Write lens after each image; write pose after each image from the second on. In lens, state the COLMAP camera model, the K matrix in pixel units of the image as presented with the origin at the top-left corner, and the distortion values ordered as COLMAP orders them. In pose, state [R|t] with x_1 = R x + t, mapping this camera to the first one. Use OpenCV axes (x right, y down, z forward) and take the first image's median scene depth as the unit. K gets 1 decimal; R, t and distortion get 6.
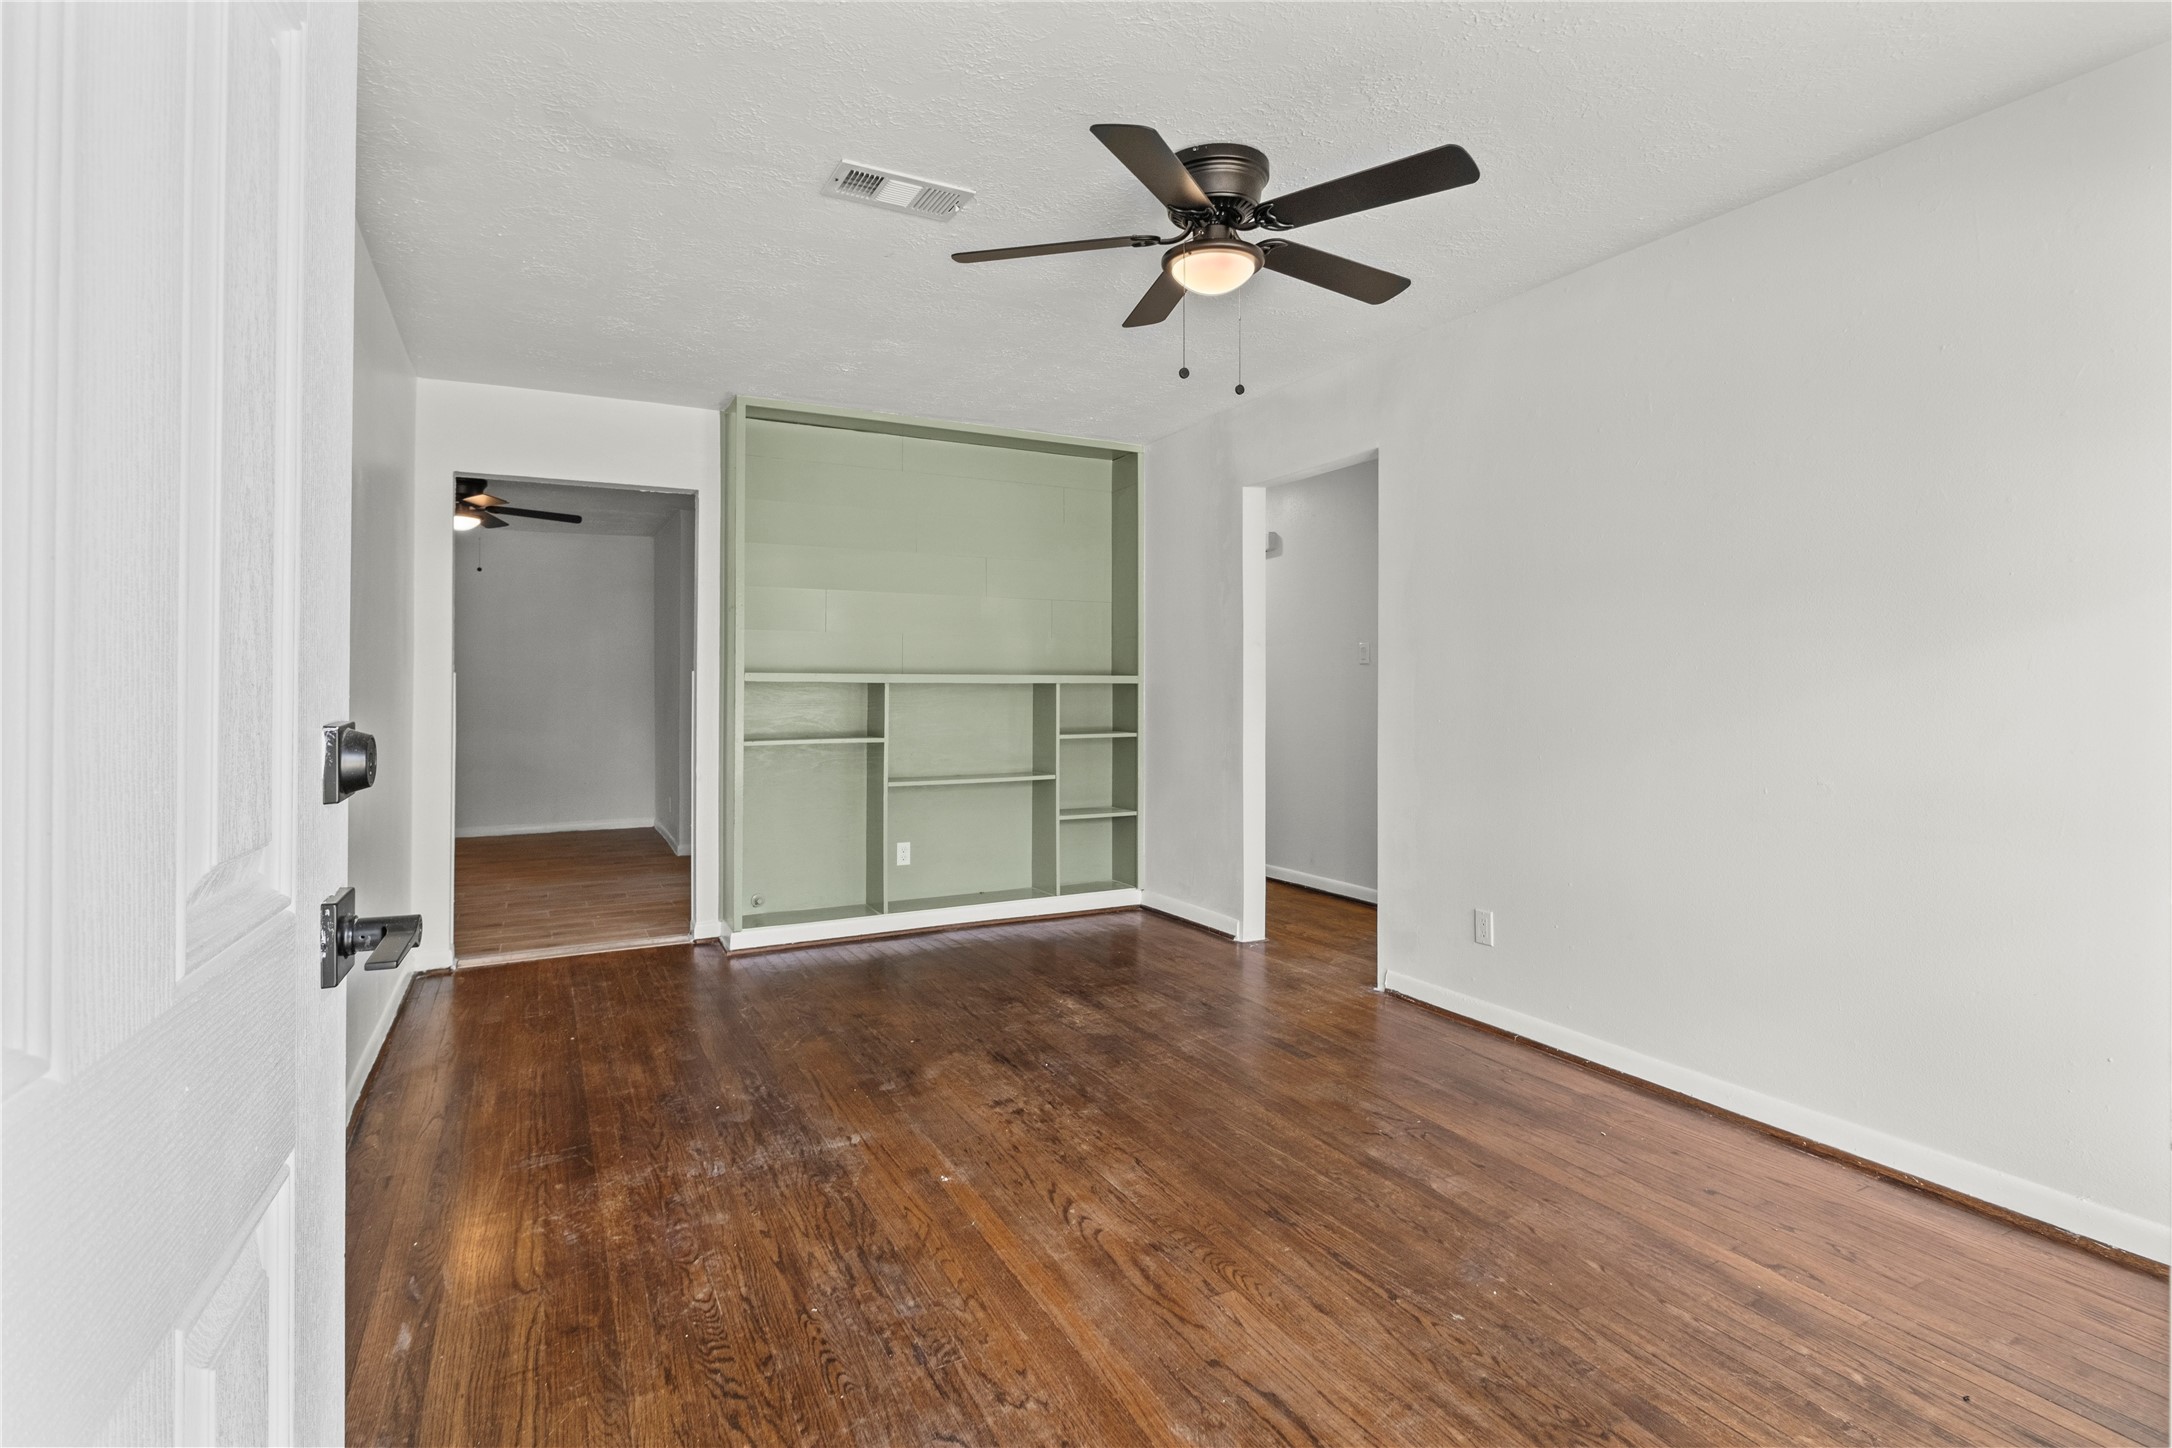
lens RADIAL K [[1060.8, 0, 1086.2], [0, 1060.8, 684.1], [0, 0, 1]] dist [-0.000670, -0.000218]
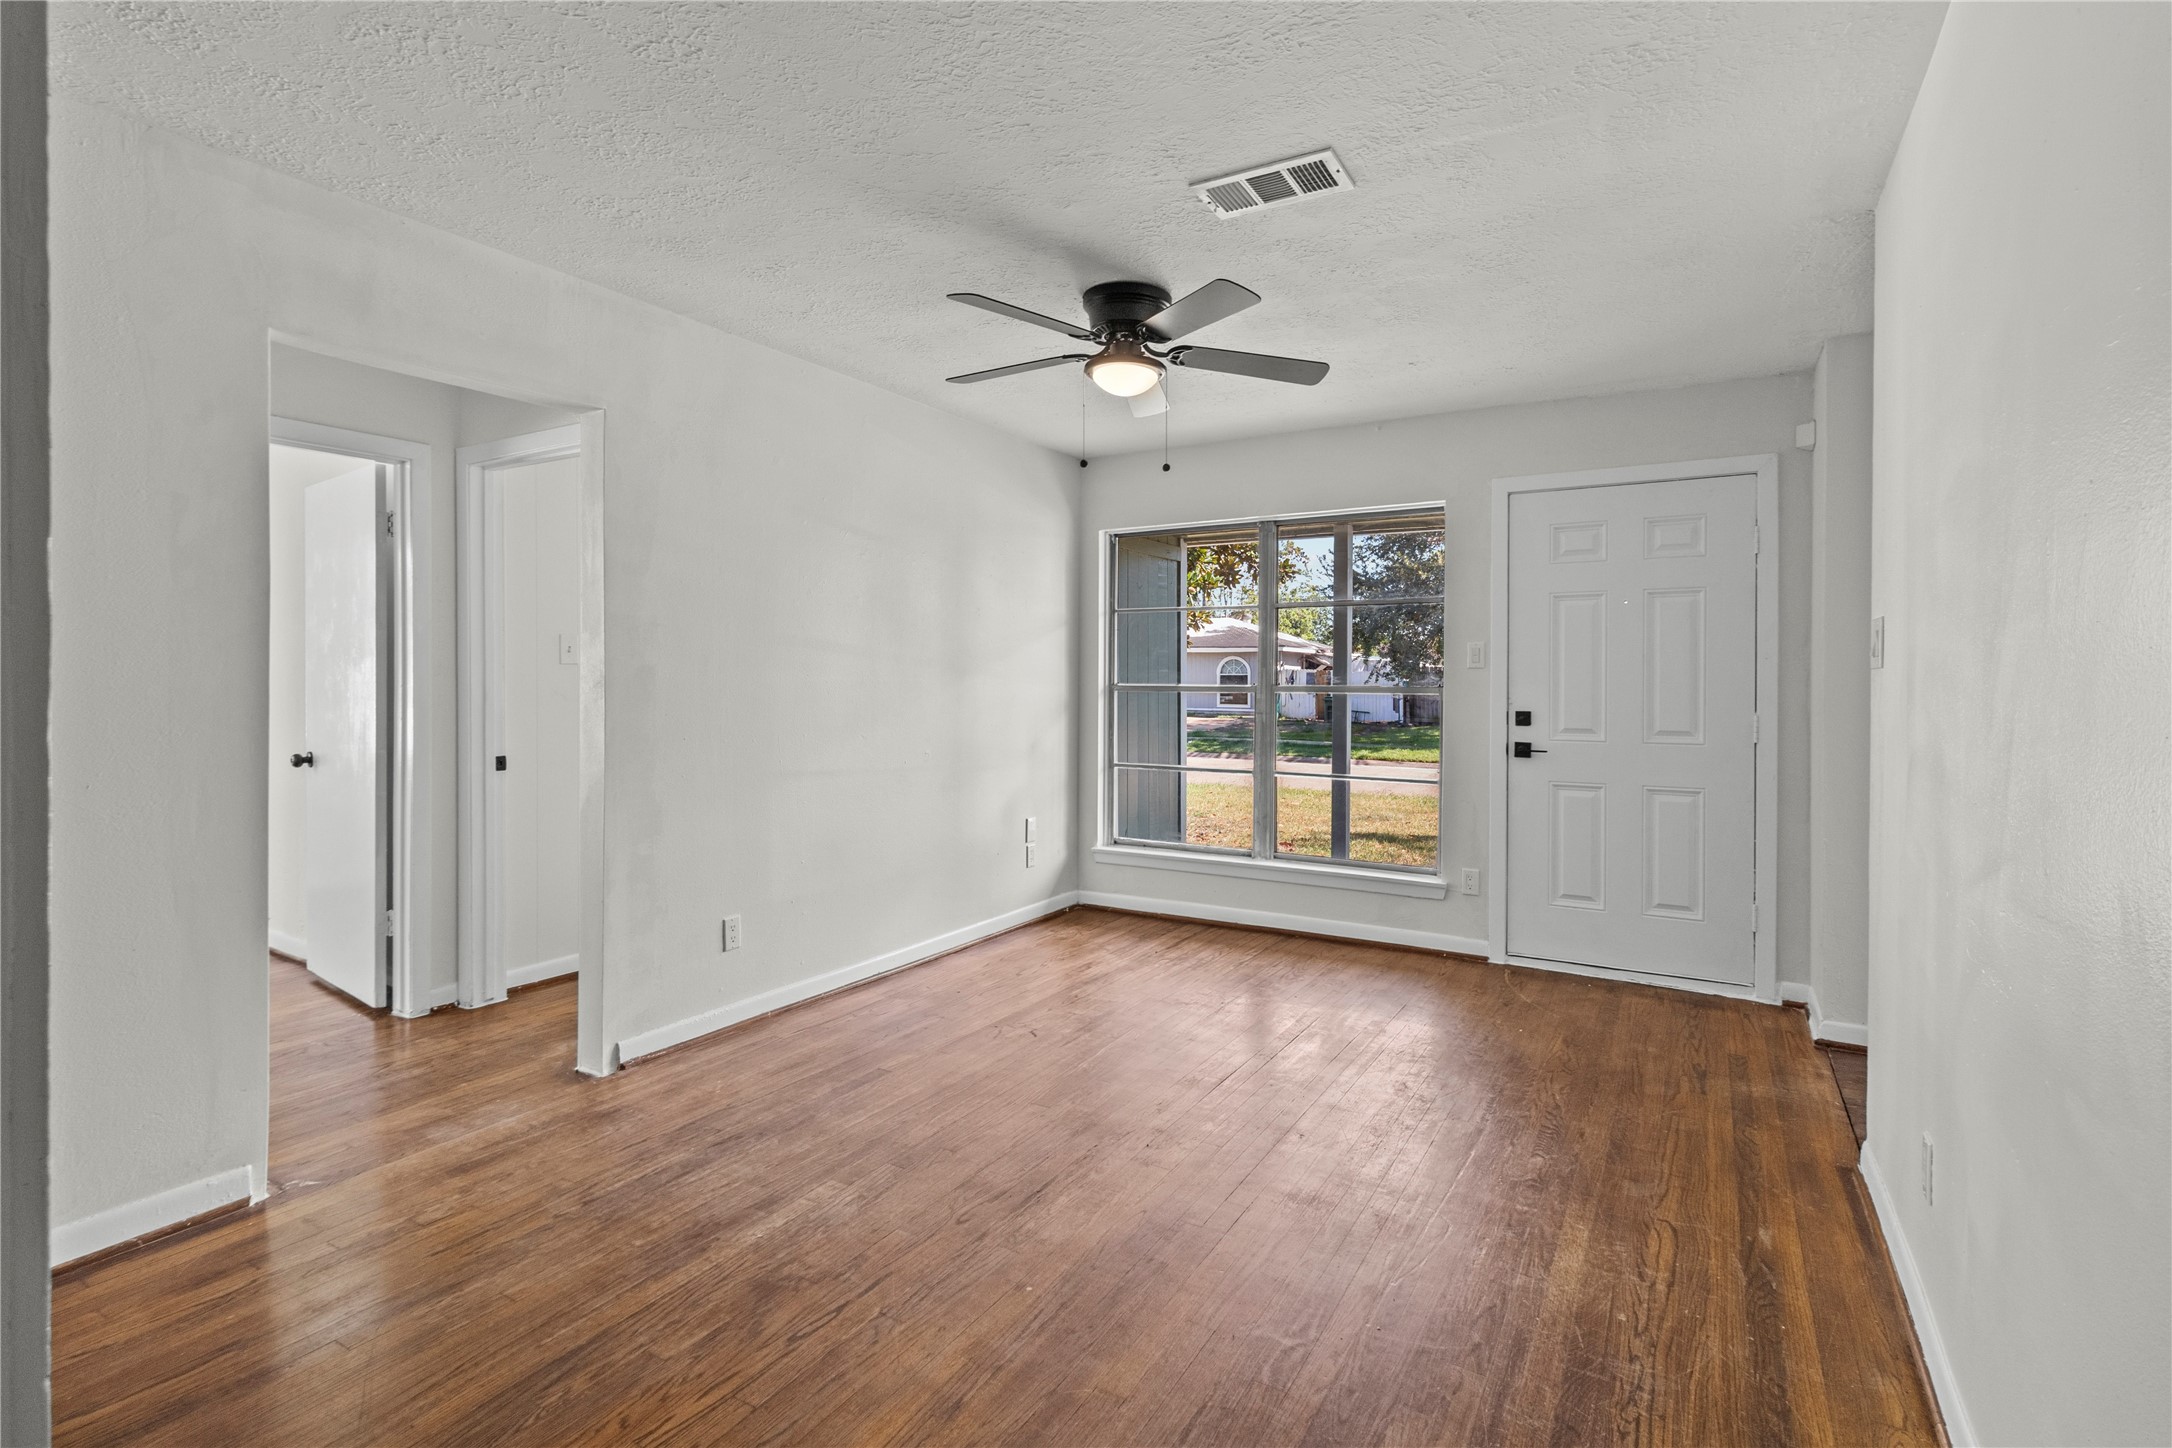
lens RADIAL K [[1023.8, 0, 1093.4], [0, 1023.8, 686.8], [0, 0, 1]] dist [-0.001604, -0.000550]
pose [[-0.526080, -0.008830, 0.850389, -0.903999], [-0.007590, 0.999955, 0.005687, -0.027603], [-0.850401, -0.003463, -0.526123, 1.676651]]
